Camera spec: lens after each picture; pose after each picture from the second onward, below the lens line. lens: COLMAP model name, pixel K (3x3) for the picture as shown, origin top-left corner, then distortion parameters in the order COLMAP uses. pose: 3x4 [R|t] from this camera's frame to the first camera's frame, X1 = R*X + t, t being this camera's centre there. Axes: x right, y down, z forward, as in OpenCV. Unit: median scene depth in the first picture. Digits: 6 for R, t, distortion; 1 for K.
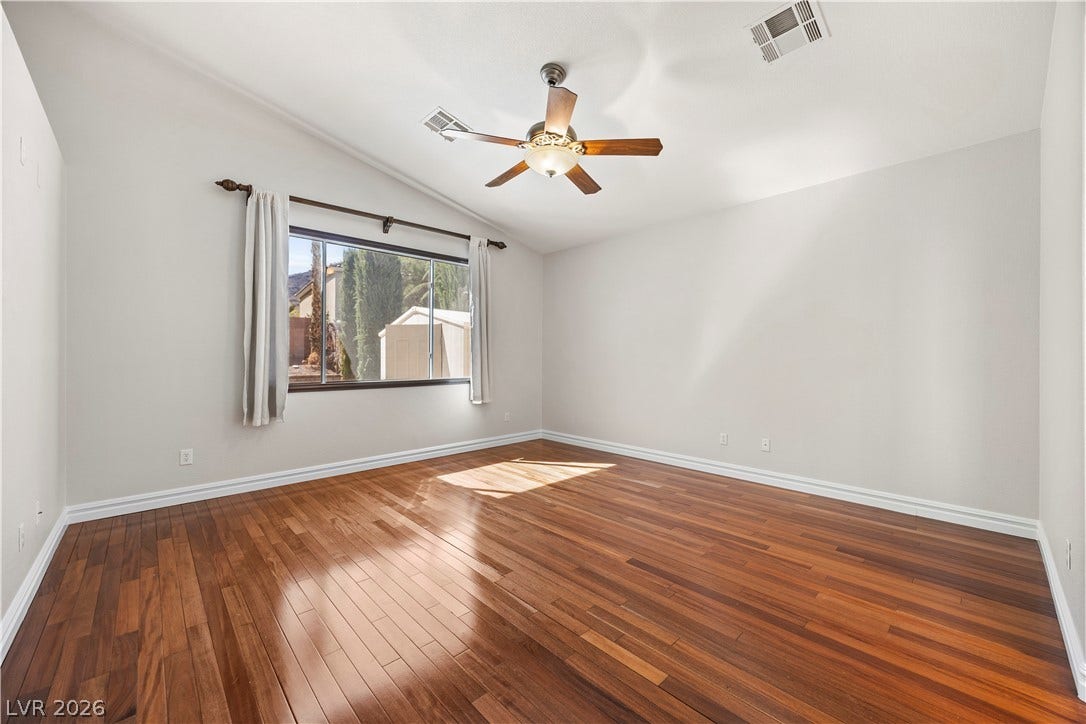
lens RADIAL K [[413.4, 0, 536.1], [0, 413.4, 359.4], [0, 0, 1]] dist [-0.000819, 0.000402]
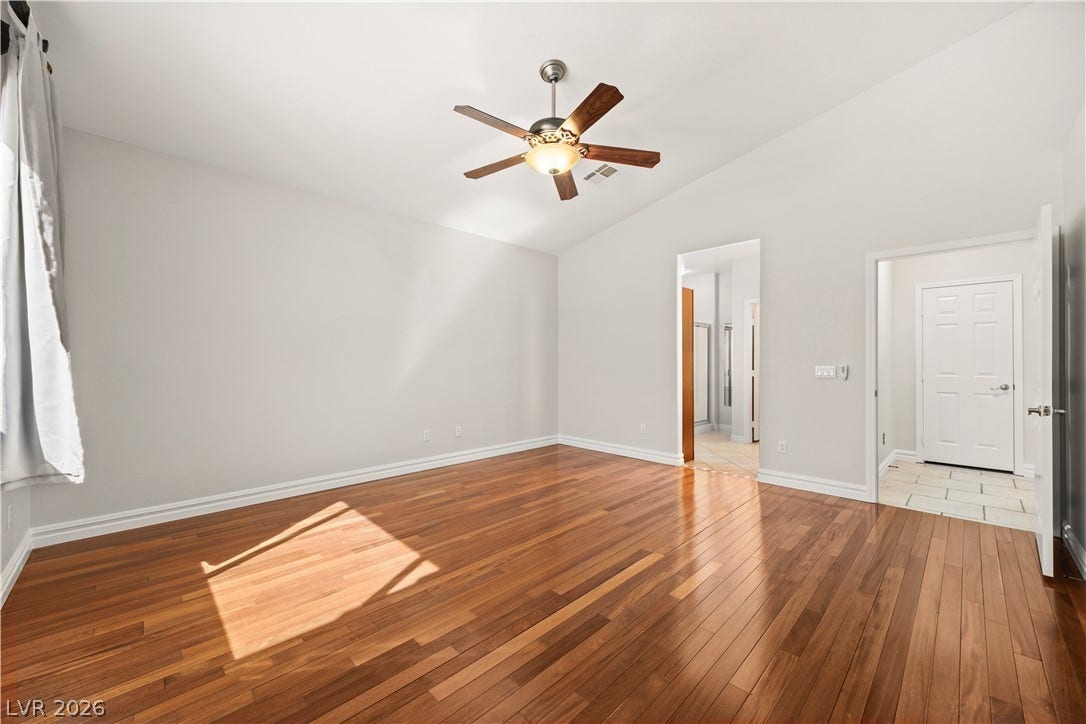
lens RADIAL K [[421.5, 0, 543.0], [0, 421.5, 362.0], [0, 0, 1]] dist [0.000669, -0.000249]
pose [[-0.027296, 0.001997, 0.999625, -0.922016], [0.004773, 0.999987, -0.001867, 0.001923], [-0.999616, 0.004720, -0.027306, 1.000034]]
